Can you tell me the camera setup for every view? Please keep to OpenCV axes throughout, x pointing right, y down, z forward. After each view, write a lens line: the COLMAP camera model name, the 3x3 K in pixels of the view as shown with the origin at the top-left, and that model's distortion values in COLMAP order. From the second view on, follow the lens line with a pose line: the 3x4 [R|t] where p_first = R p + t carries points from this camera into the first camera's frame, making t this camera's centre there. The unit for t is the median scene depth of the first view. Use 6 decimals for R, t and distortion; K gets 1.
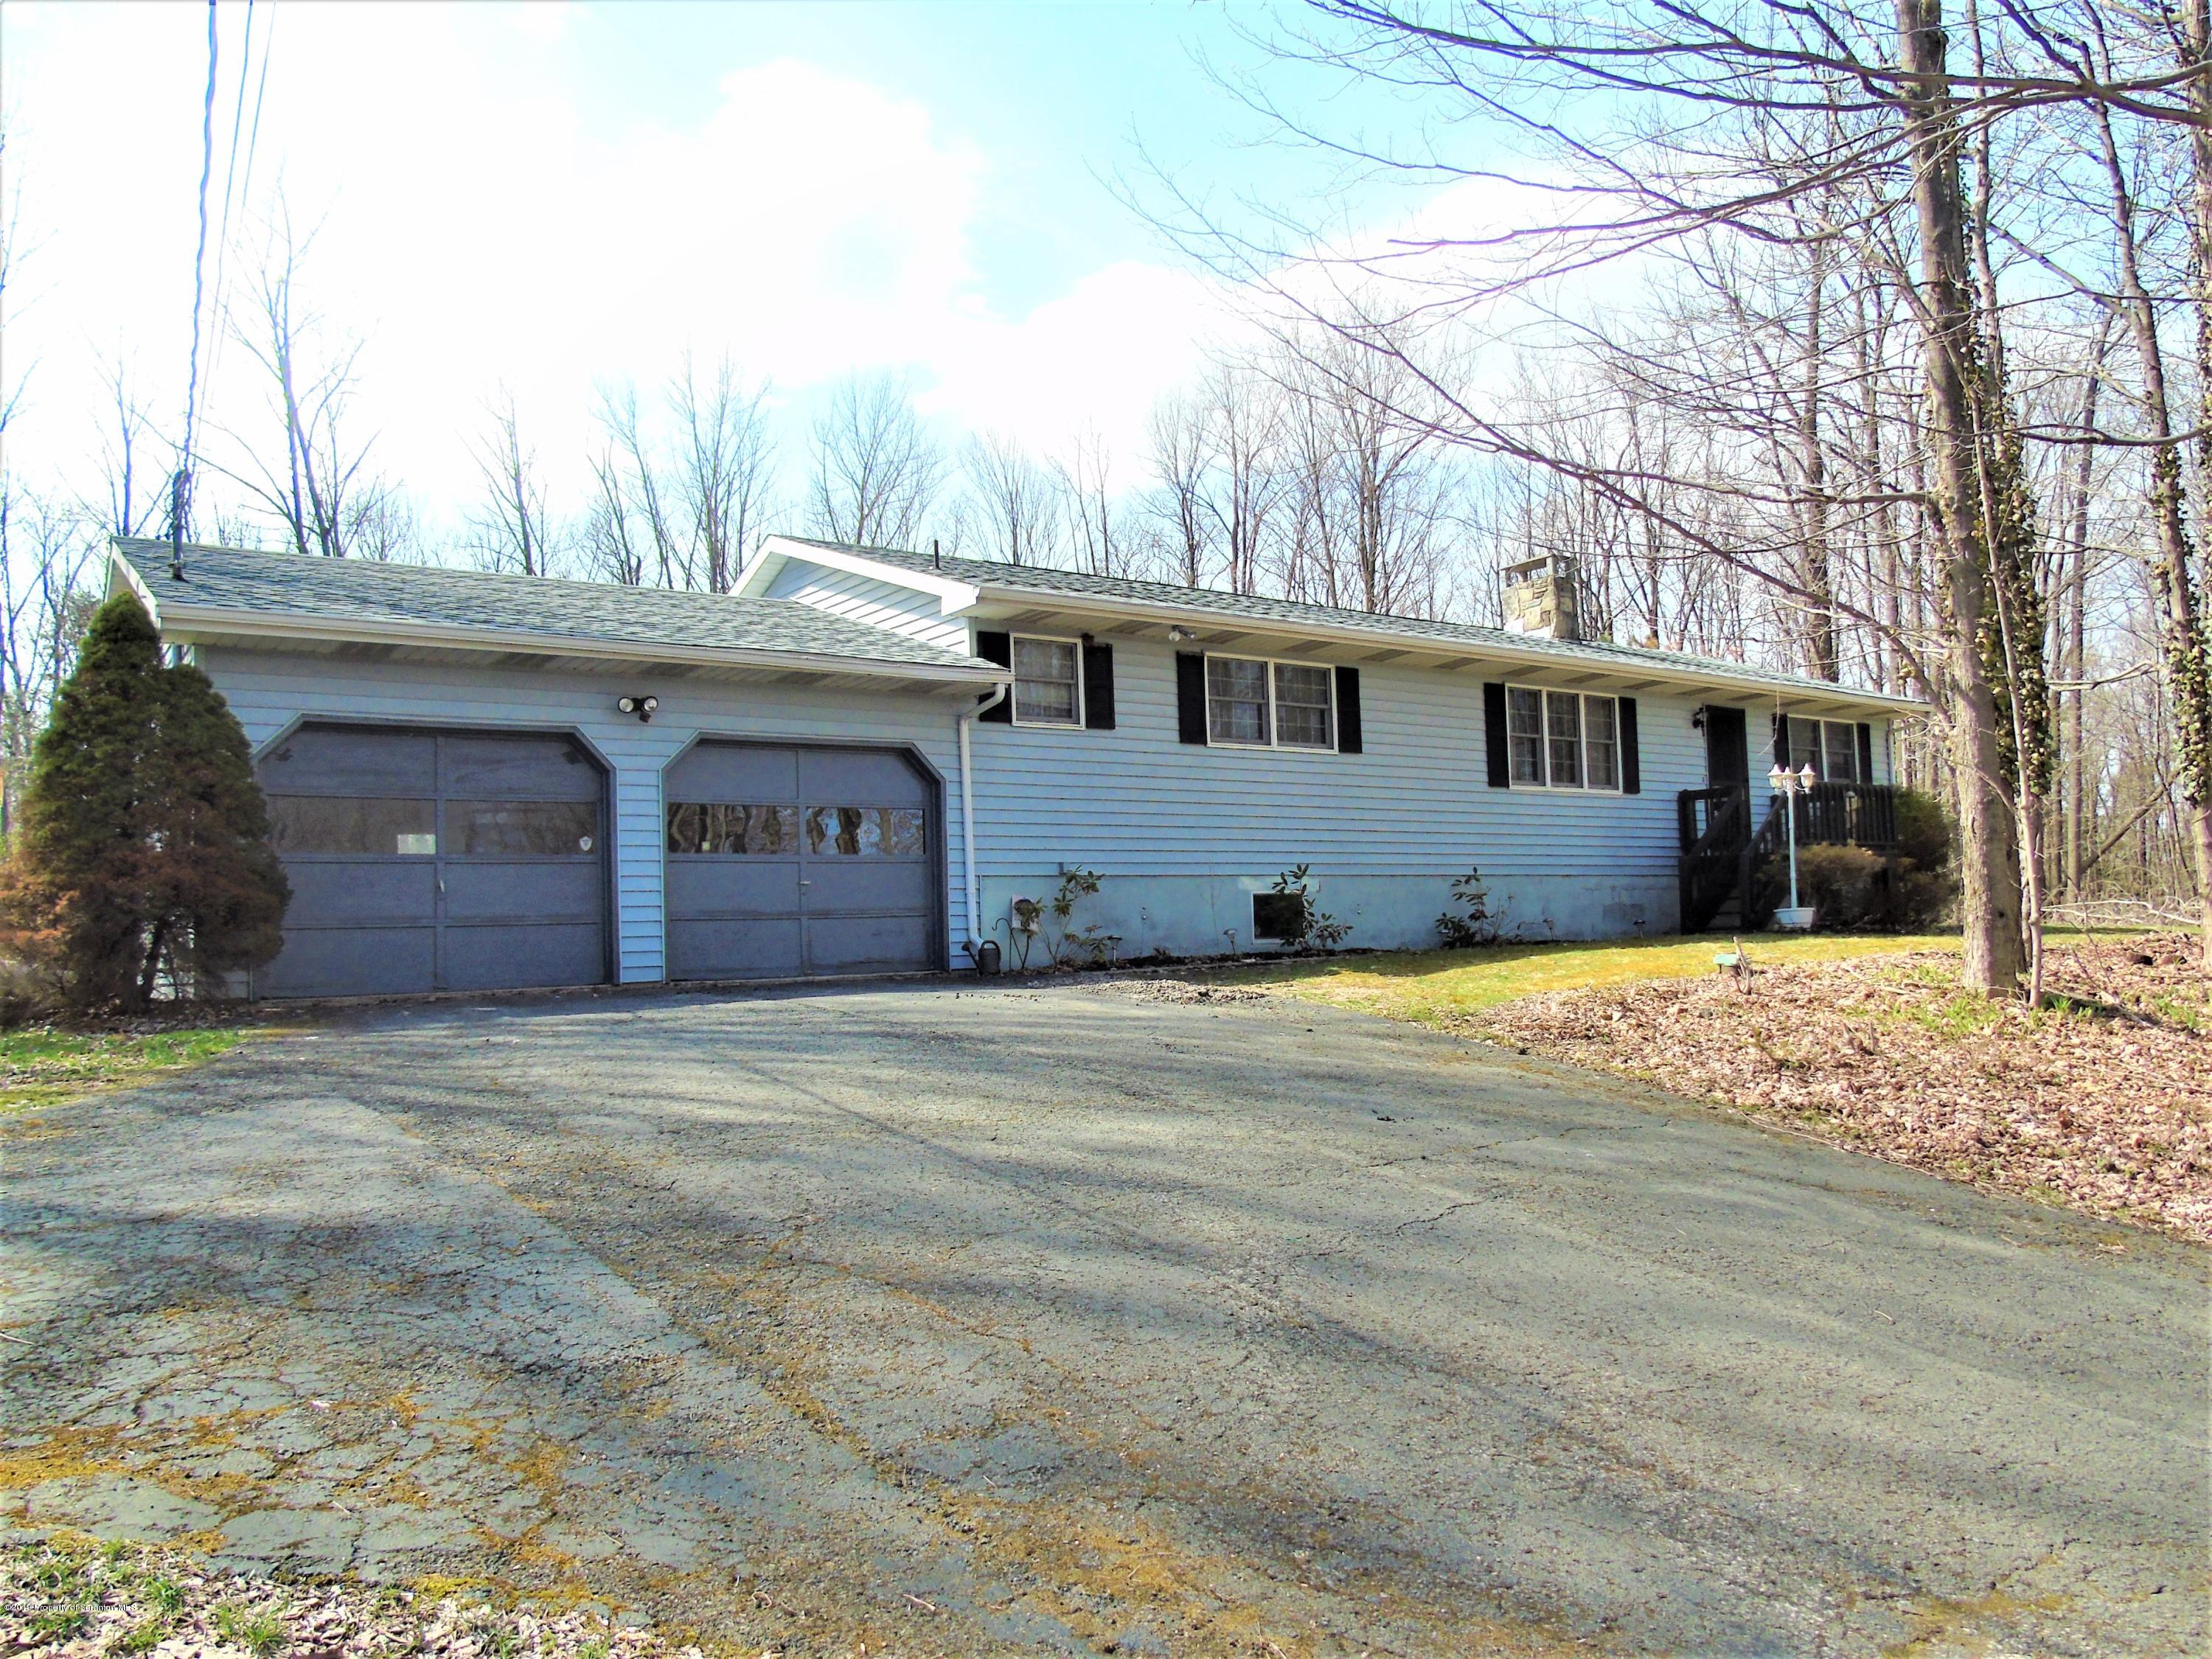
lens RADIAL K [[1581.0, 0, 1106.0], [0, 1581.0, 829.5], [0, 0, 1]] dist [-0.083268, 0.034445]
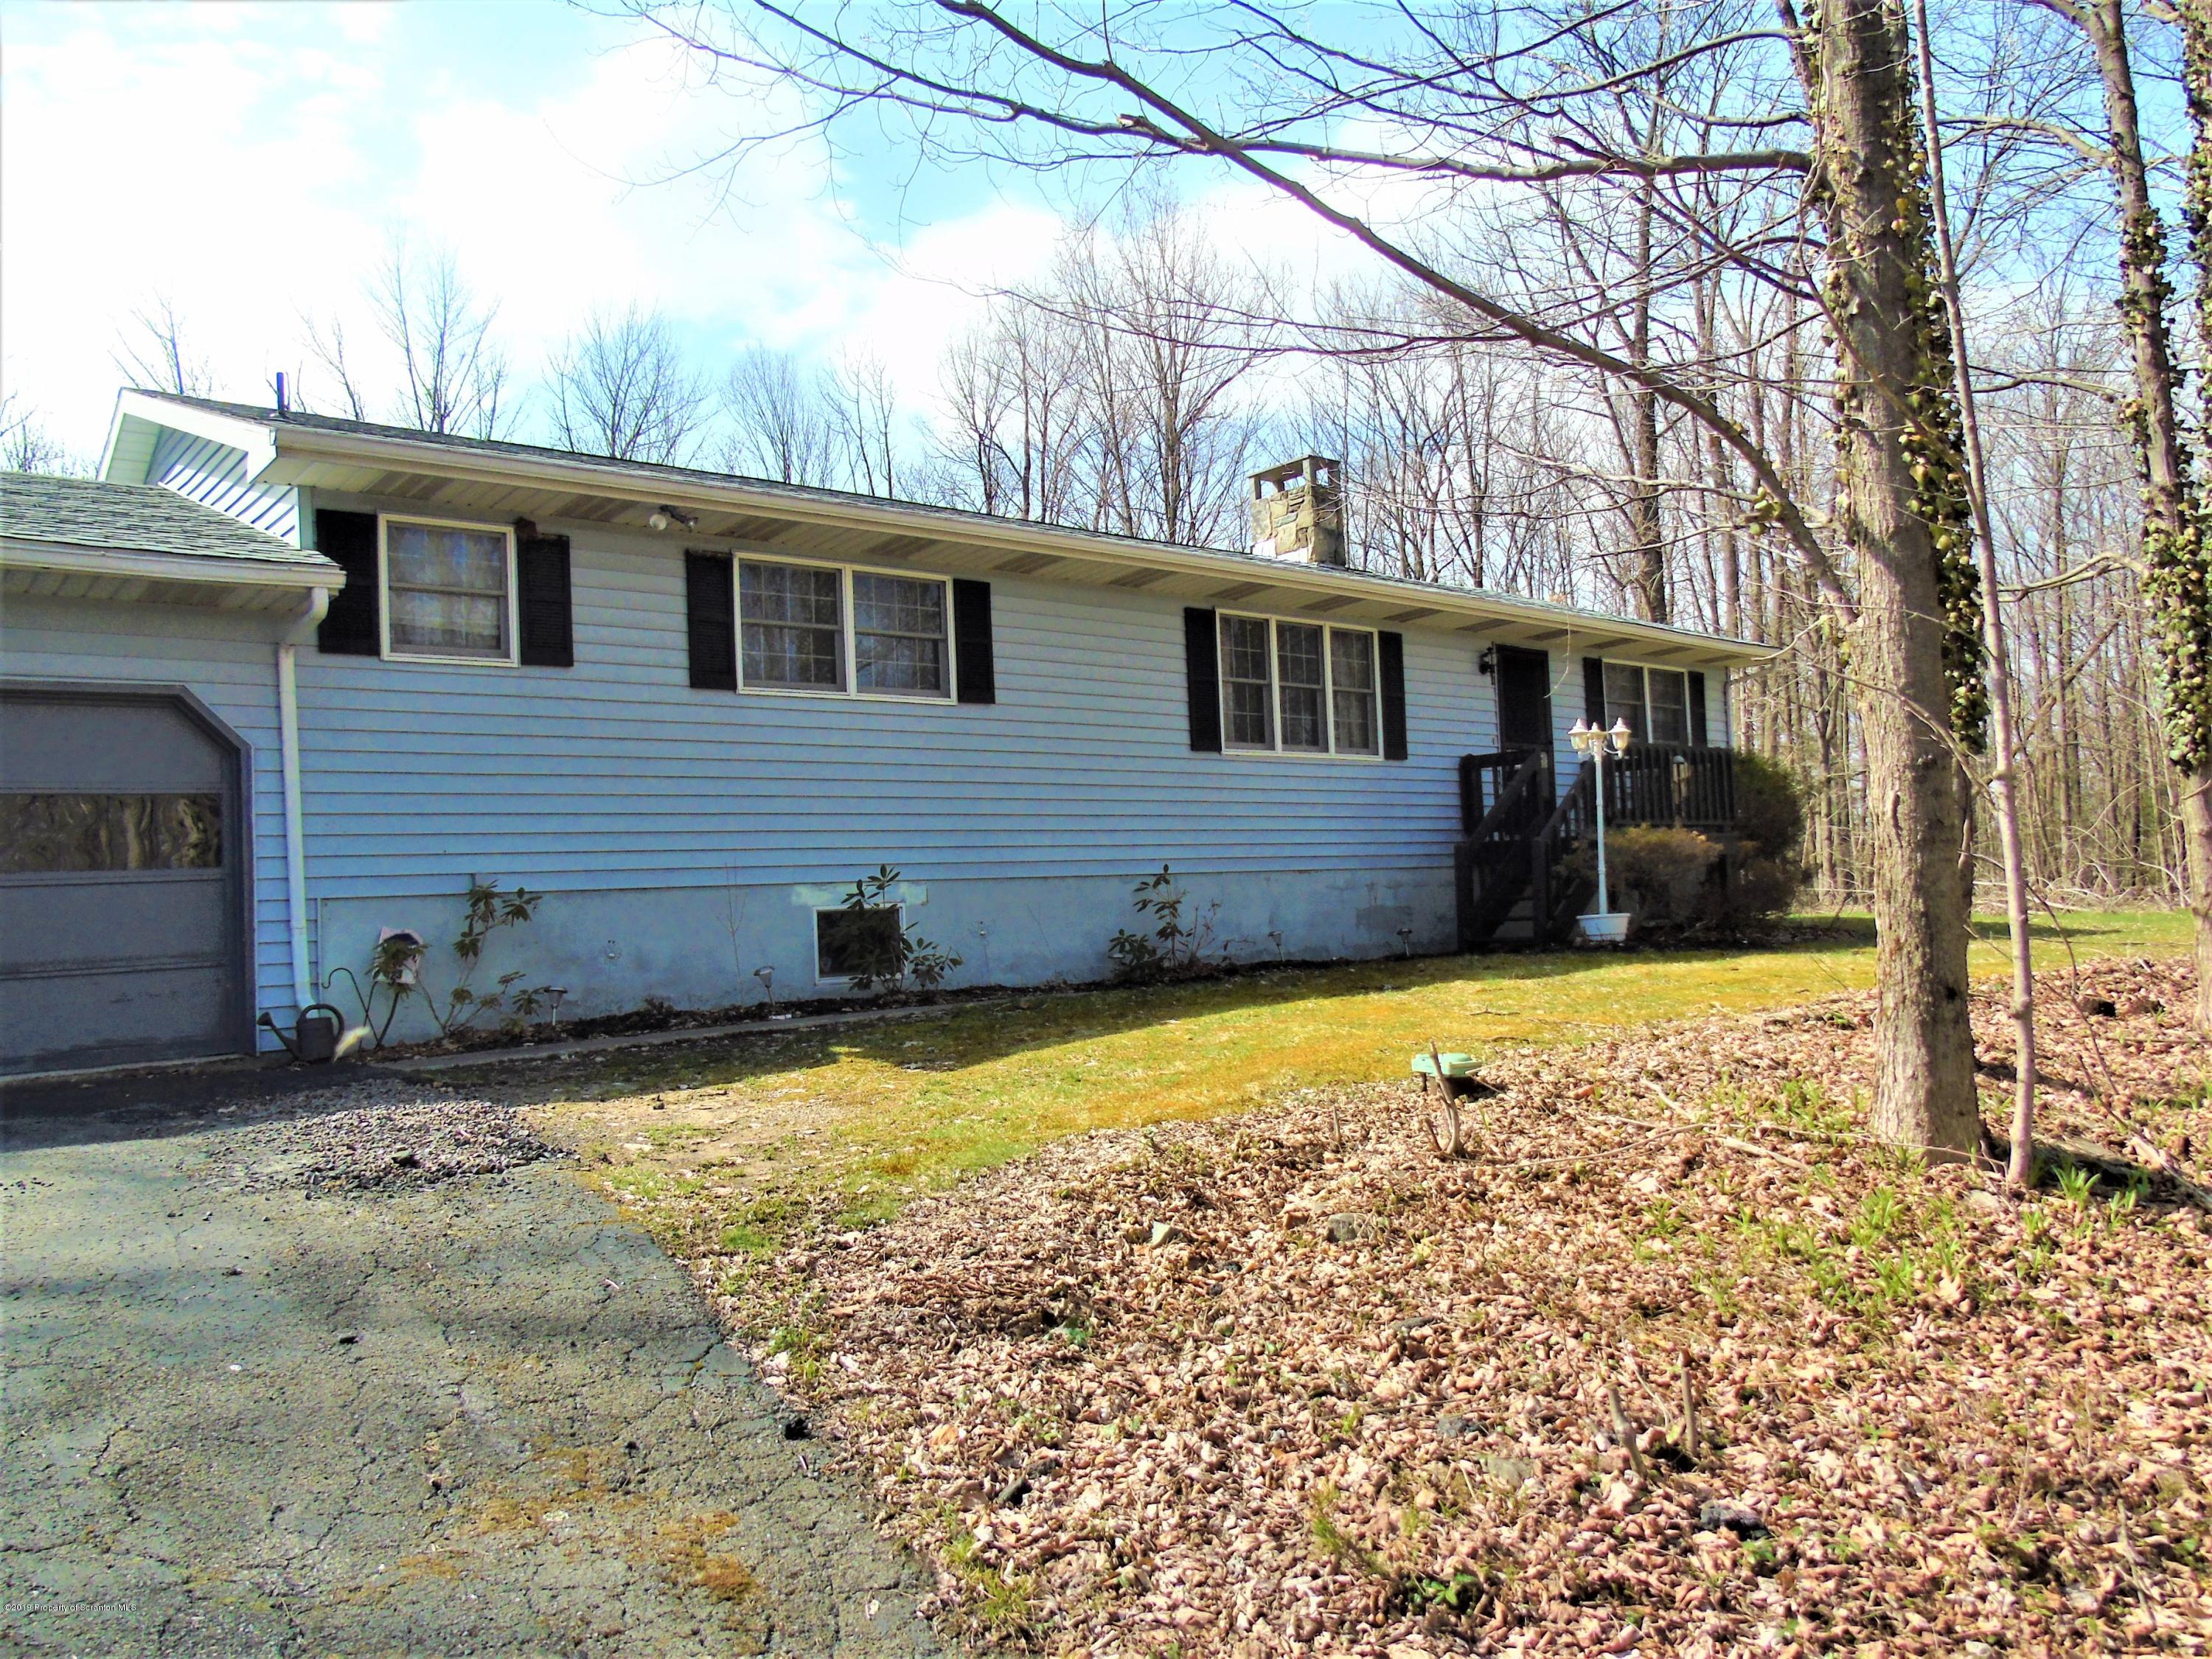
lens RADIAL K [[1601.9, 0, 1107.3], [0, 1601.9, 843.7], [0, 0, 1]] dist [-0.093542, 0.043681]
pose [[0.995454, -0.010838, 0.094623, 0.145282], [0.008318, 0.999601, 0.026991, -0.005242], [-0.094878, -0.026081, 0.995147, 0.290490]]
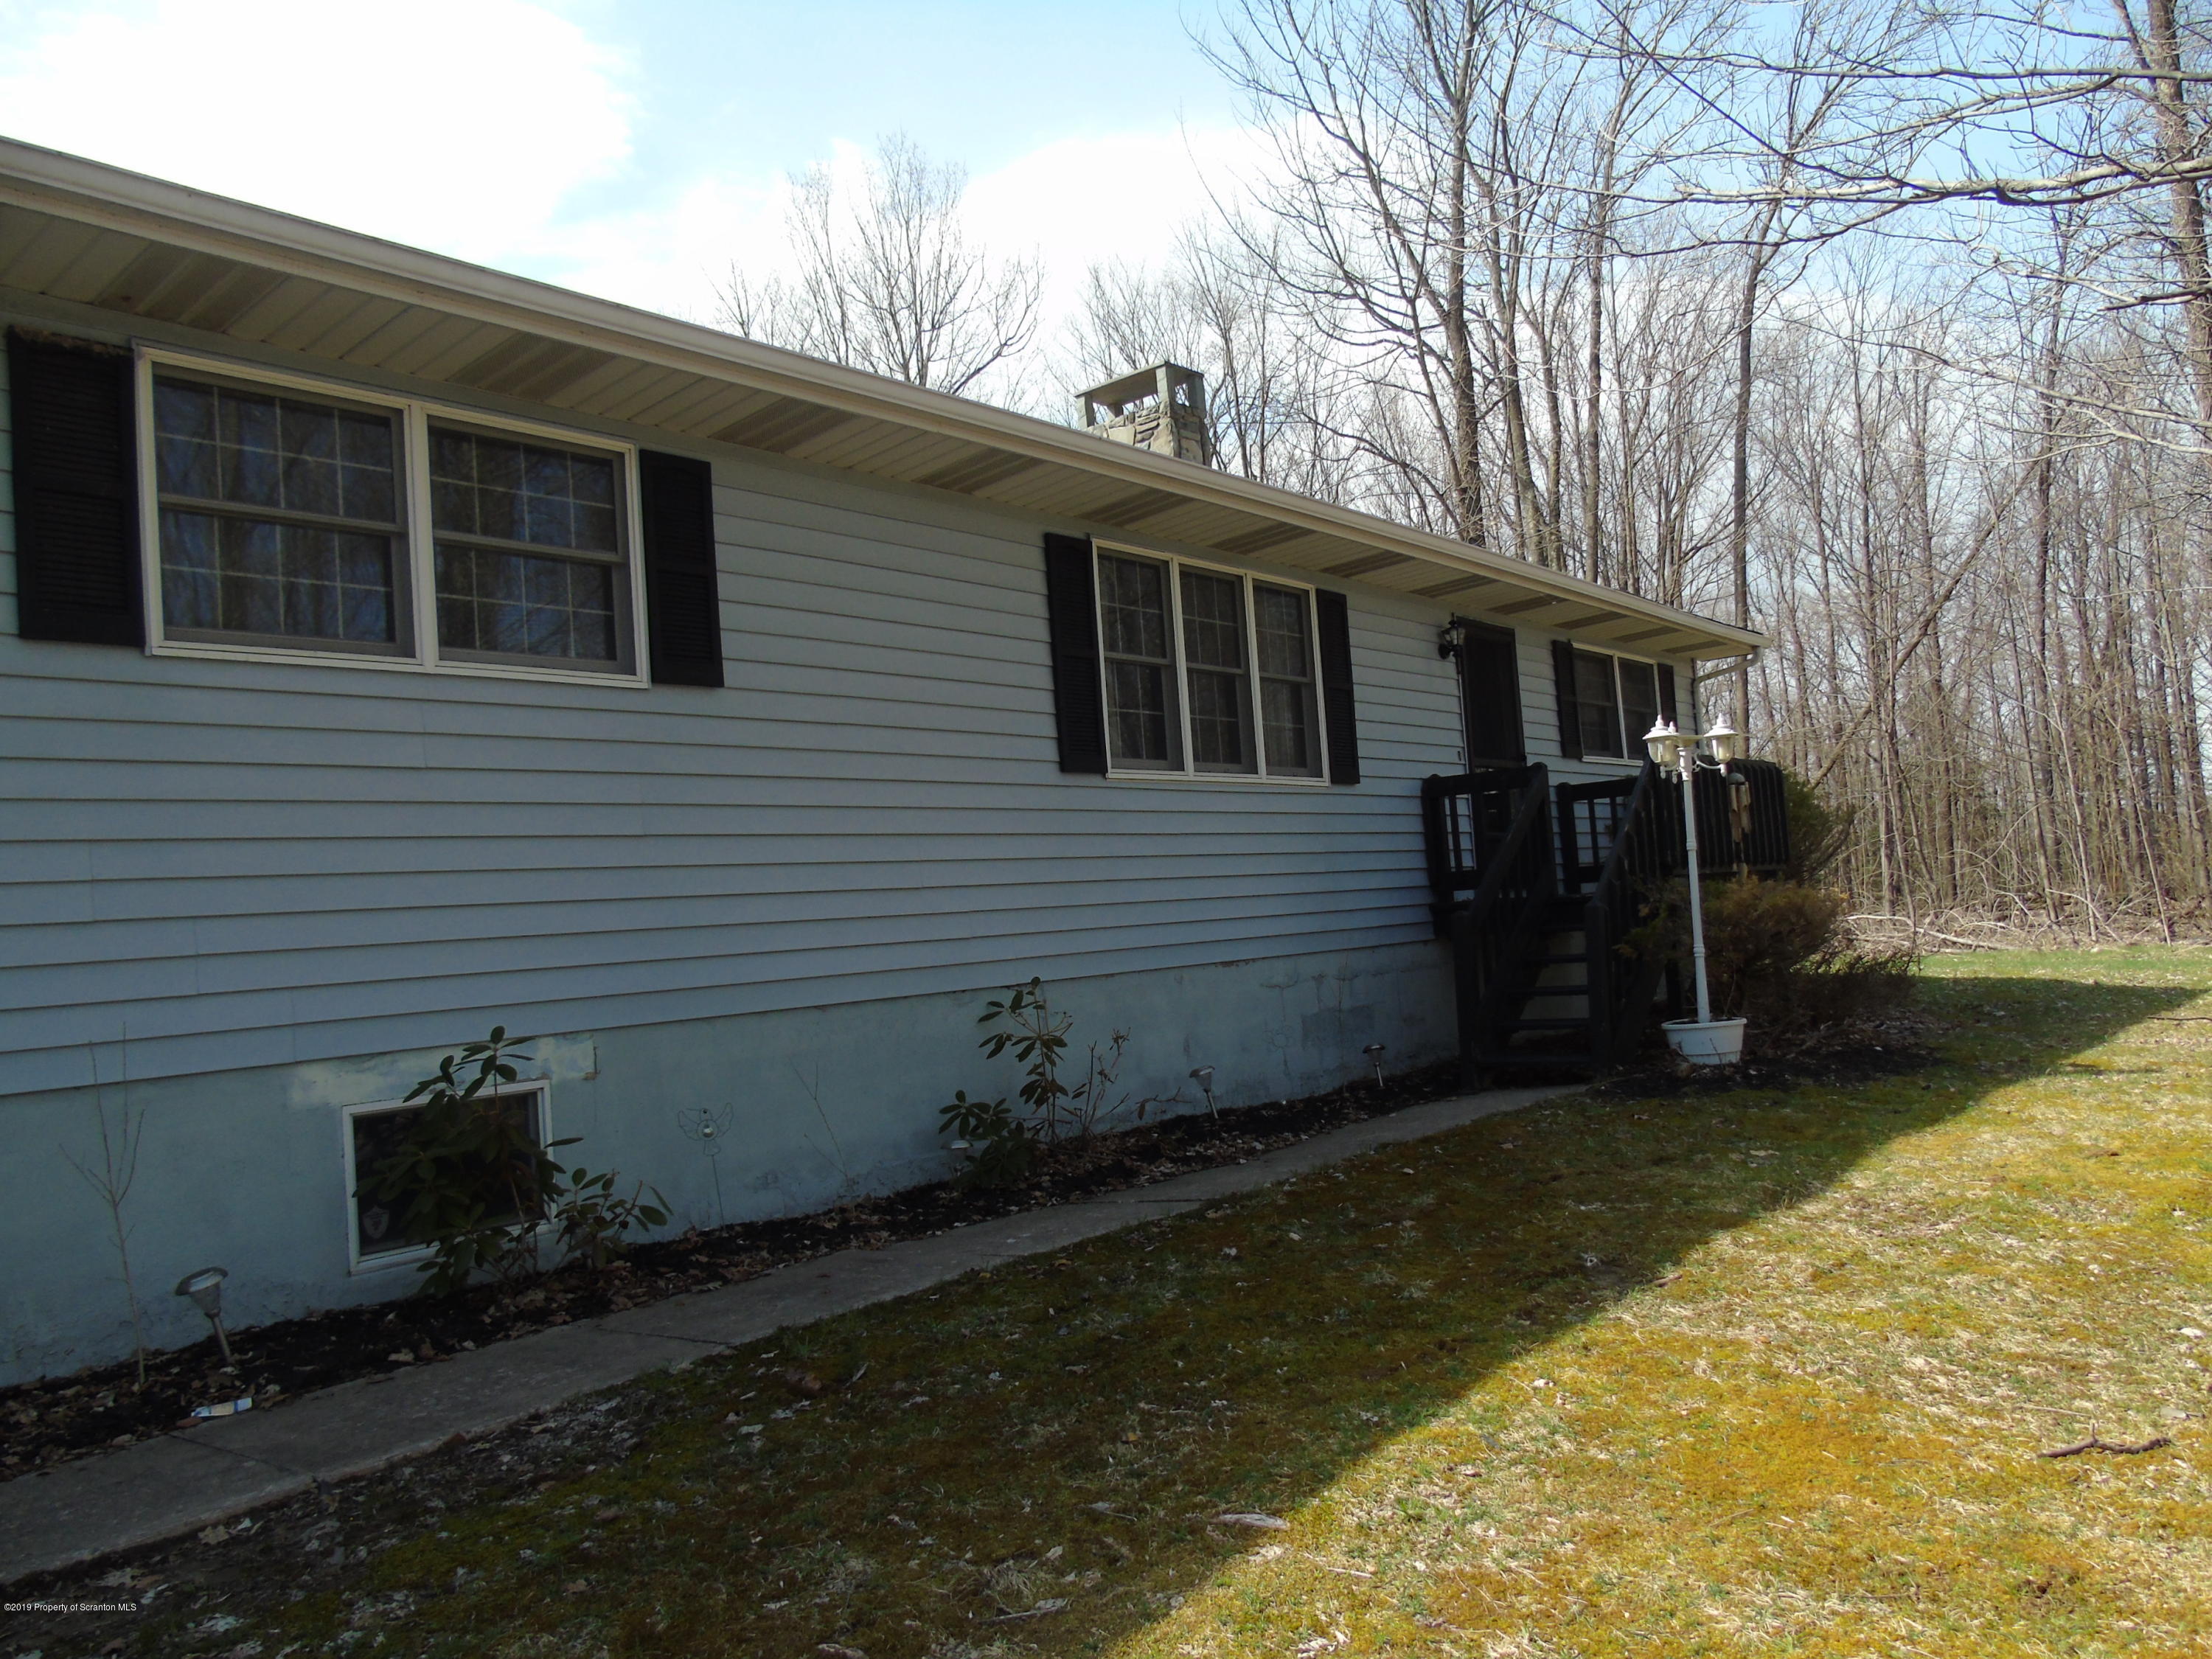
lens RADIAL K [[1601.9, 0, 1107.3], [0, 1601.9, 843.7], [0, 0, 1]] dist [-0.093542, 0.043681]
pose [[0.965540, -0.027298, 0.258818, 0.152979], [0.025231, 0.999618, 0.011304, -0.013698], [-0.259028, -0.004385, 0.965860, 0.618756]]
